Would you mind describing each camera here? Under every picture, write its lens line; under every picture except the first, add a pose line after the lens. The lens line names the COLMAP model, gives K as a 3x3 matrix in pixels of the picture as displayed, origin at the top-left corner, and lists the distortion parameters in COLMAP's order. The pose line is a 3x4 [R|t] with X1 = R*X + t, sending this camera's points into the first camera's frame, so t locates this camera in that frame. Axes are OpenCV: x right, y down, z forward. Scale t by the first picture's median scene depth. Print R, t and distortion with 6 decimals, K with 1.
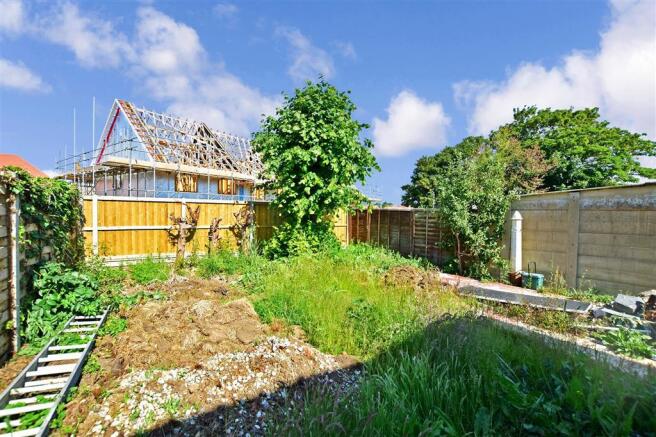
lens RADIAL K [[288.2, 0, 328.0], [0, 288.2, 218.5], [0, 0, 1]] dist [-0.036889, 0.000458]
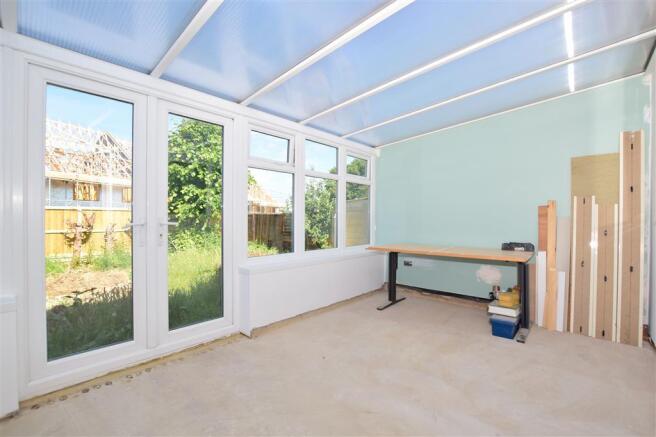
lens RADIAL K [[288.2, 0, 328.0], [0, 288.2, 218.5], [0, 0, 1]] dist [-0.036889, 0.000458]
pose [[0.971007, -0.020250, 0.238191, 0.209026], [0.026453, 0.999388, -0.022874, 0.032484], [-0.237582, 0.028511, 0.970949, -0.354429]]
